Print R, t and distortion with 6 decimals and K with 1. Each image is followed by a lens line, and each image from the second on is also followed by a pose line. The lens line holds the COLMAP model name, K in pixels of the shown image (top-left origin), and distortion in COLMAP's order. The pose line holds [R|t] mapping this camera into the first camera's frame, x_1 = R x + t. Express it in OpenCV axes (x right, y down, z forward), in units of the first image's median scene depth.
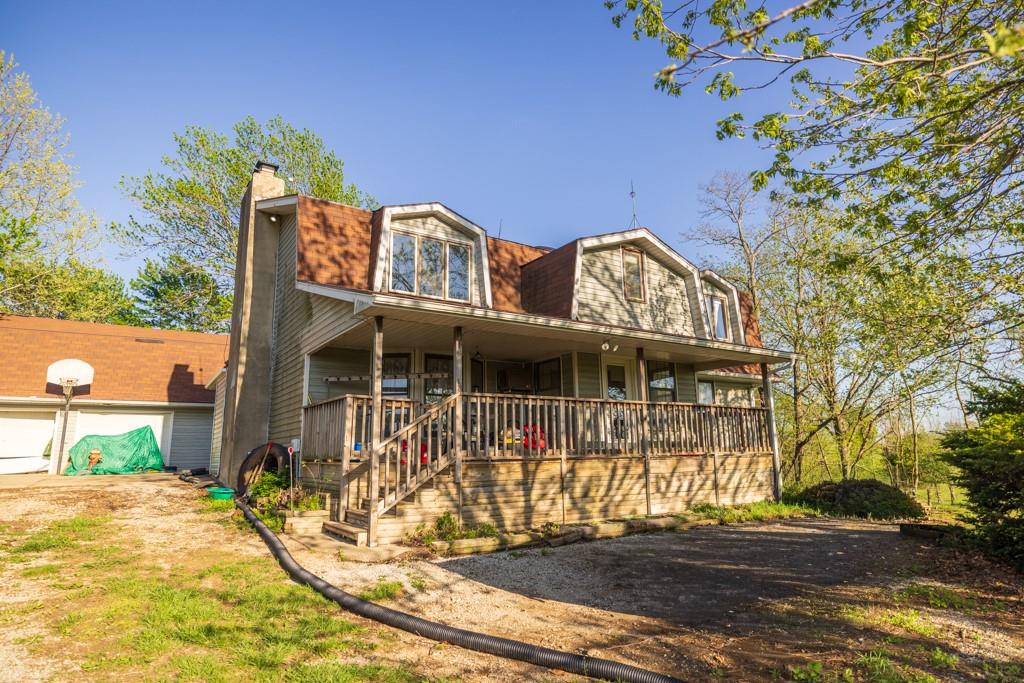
lens RADIAL K [[584.5, 0, 512.0], [0, 584.5, 341.5], [0, 0, 1]] dist [0.001168, 0.001168]
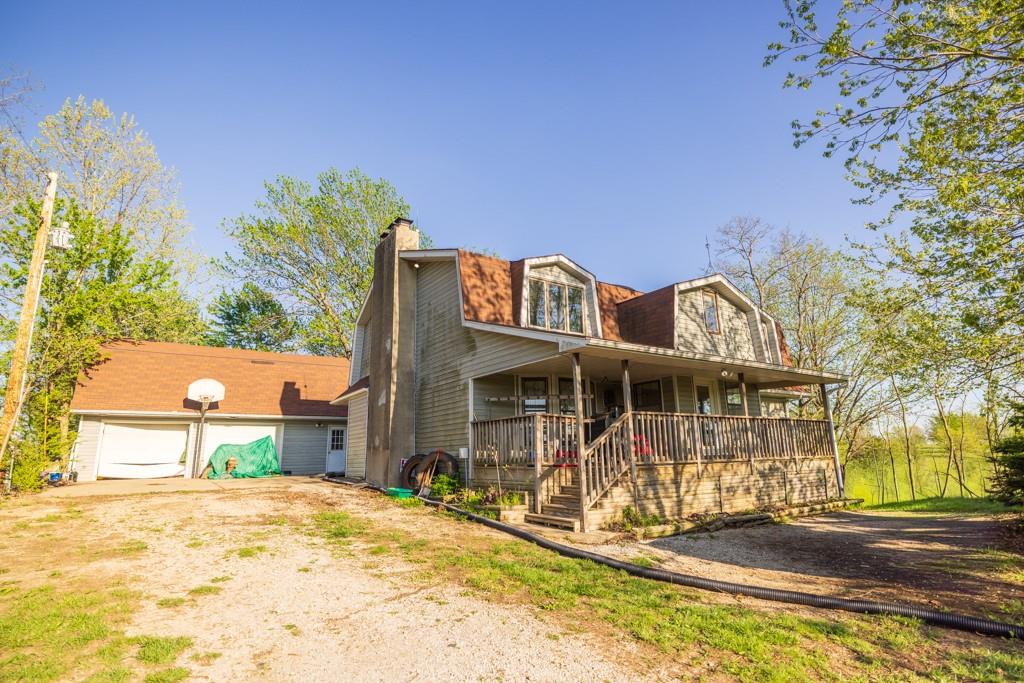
lens RADIAL K [[526.1, 0, 512.0], [0, 526.1, 341.5], [0, 0, 1]] dist [-0.000598, -0.000400]
pose [[0.999714, -0.001971, 0.023828, -0.252189], [0.002574, 0.999677, -0.025299, -0.024579], [-0.023771, 0.025353, 0.999396, -0.100117]]
